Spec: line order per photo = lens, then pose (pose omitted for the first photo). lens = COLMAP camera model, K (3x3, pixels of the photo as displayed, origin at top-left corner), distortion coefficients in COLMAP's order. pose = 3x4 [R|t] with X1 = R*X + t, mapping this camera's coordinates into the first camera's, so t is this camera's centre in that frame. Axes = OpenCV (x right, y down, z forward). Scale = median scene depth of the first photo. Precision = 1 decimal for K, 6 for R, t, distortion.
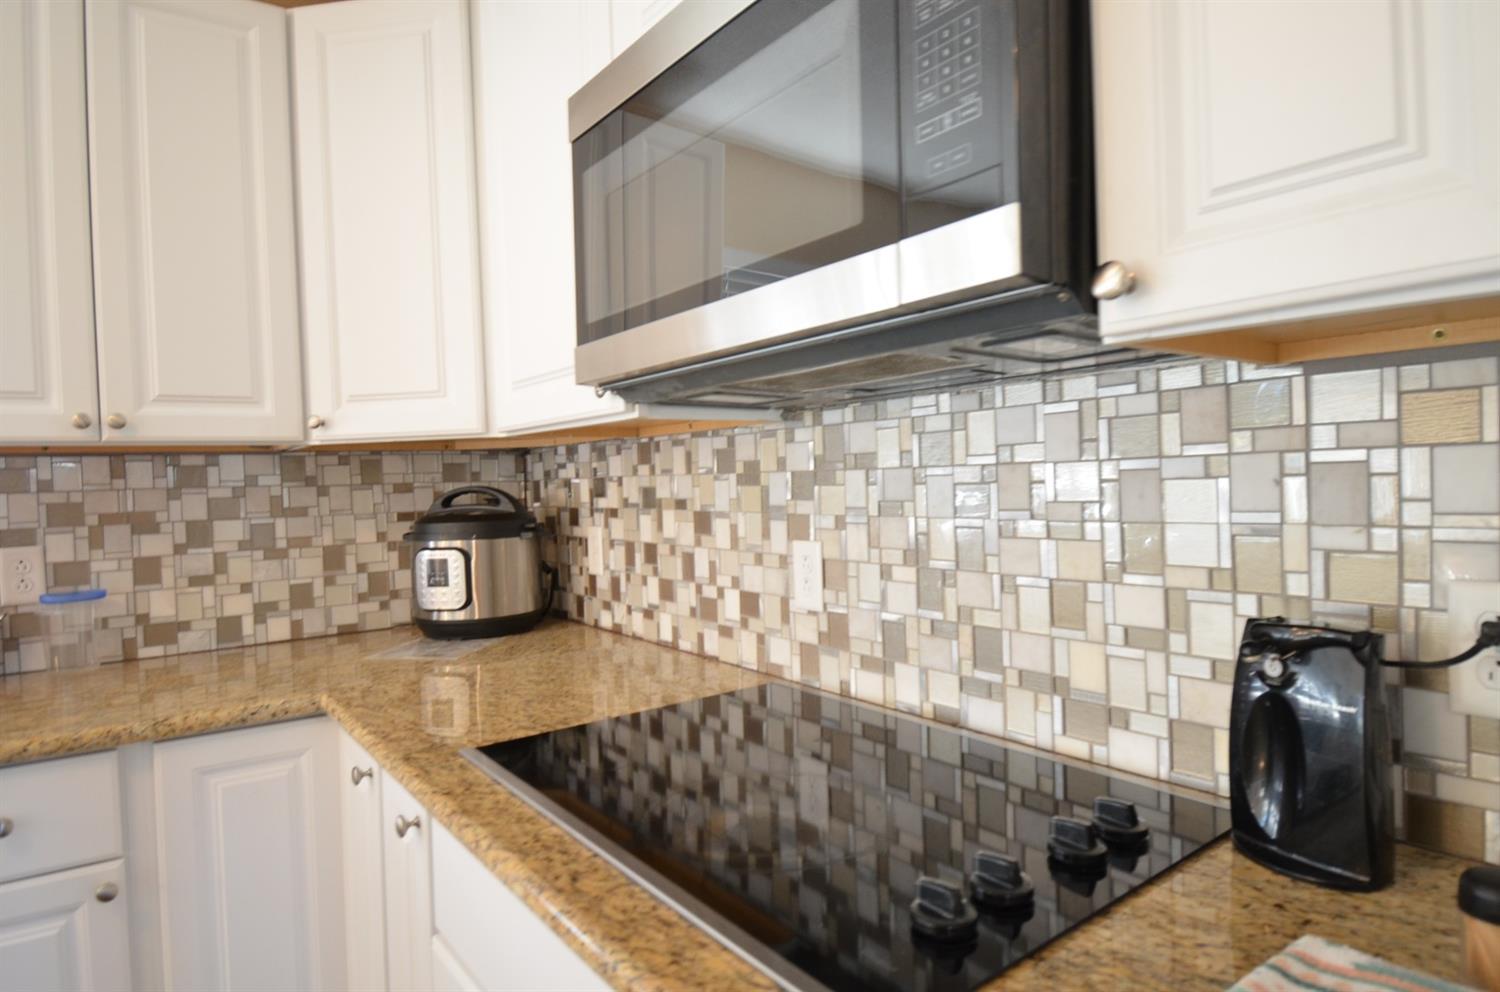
lens RADIAL K [[838.7, 0, 750.0], [0, 838.7, 496.0], [0, 0, 1]] dist [0.024879, -0.030869]
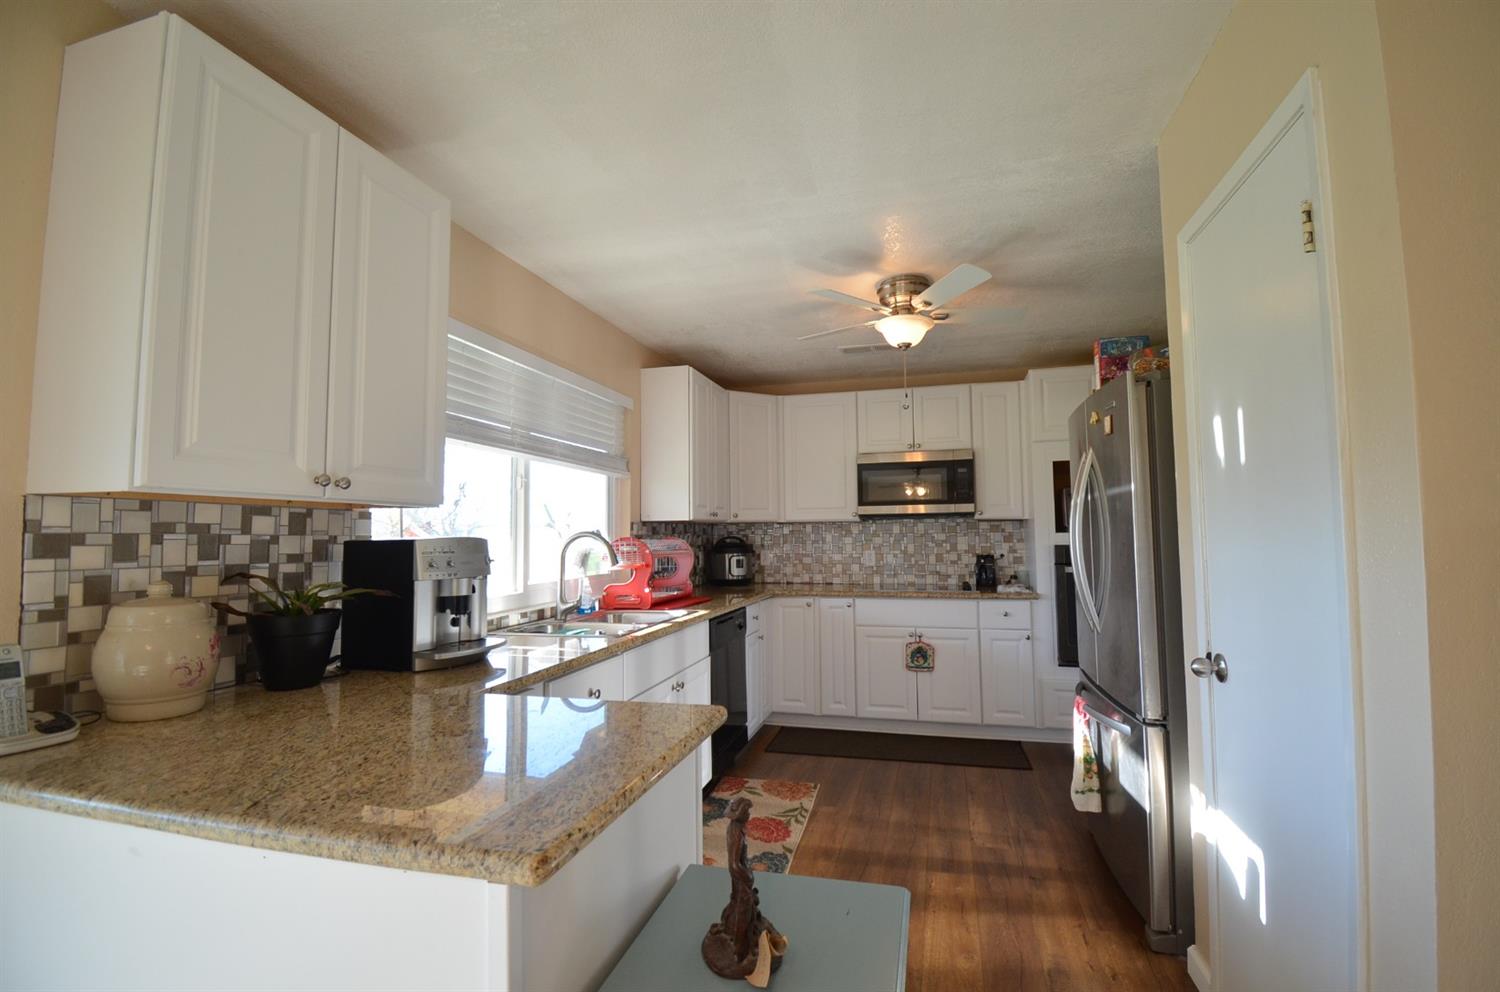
lens RADIAL K [[657.2, 0, 770.7], [0, 657.2, 497.5], [0, 0, 1]] dist [0.016501, -0.024213]
pose [[0.776193, 0.043617, 0.628985, -1.266076], [0.001659, 0.997460, -0.071216, 0.012700], [-0.630493, 0.056321, 0.774149, -0.666796]]
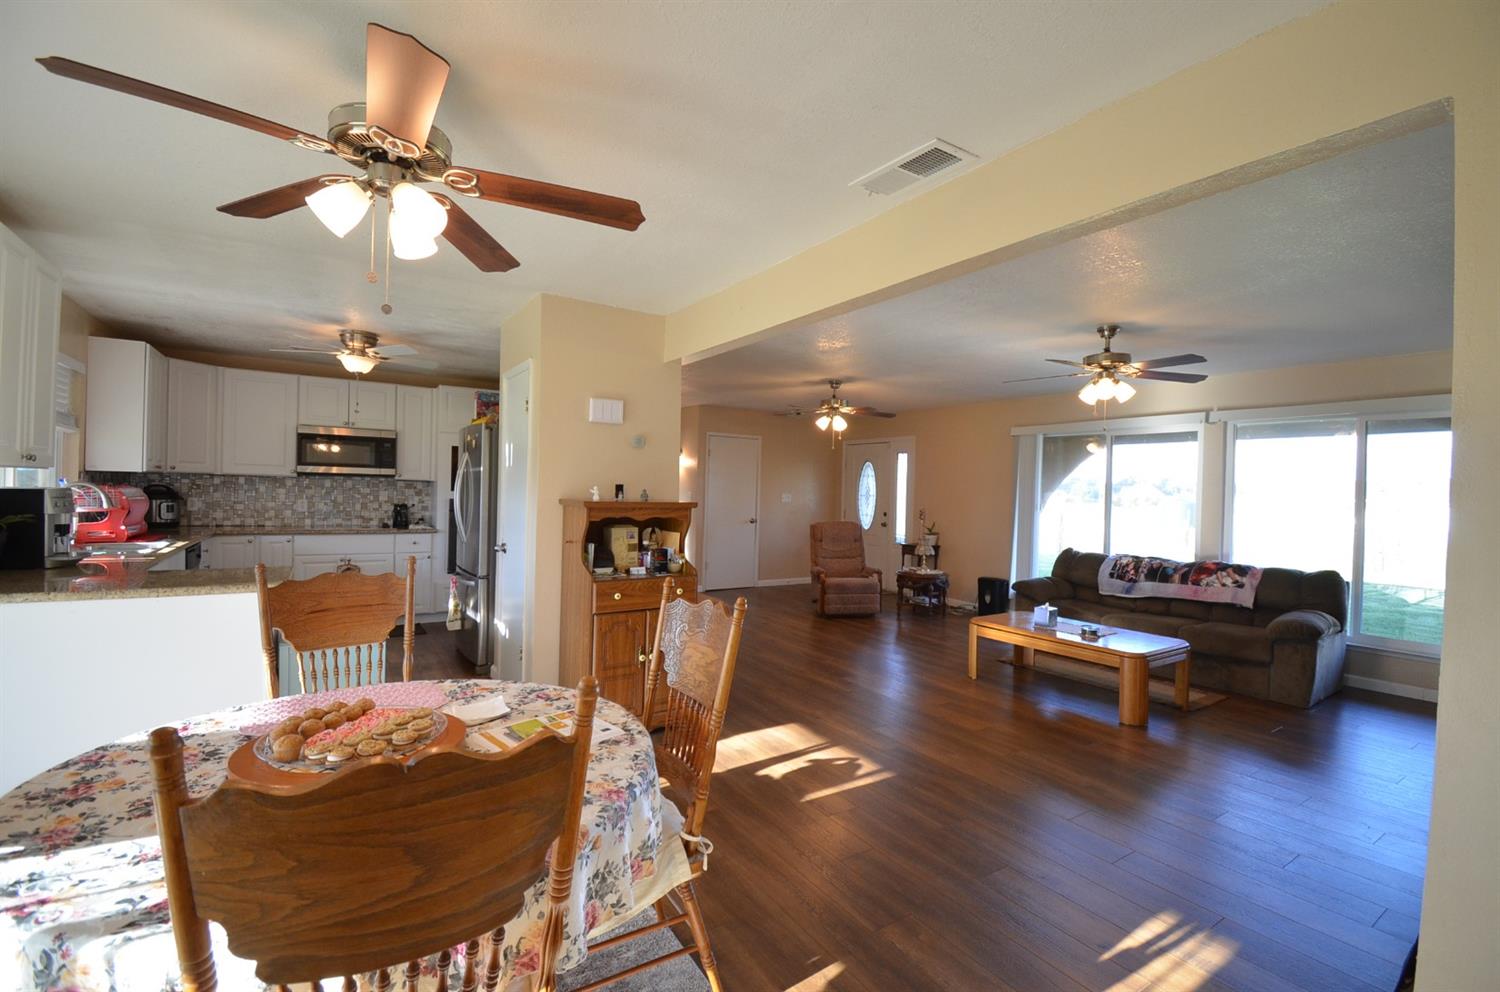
lens RADIAL K [[657.2, 0, 770.7], [0, 657.2, 497.5], [0, 0, 1]] dist [0.016501, -0.024213]
pose [[0.046710, 0.007682, 0.998879, -2.102685], [-0.023570, 0.999701, -0.006586, -0.000351], [-0.998630, -0.023236, 0.046877, -1.154989]]
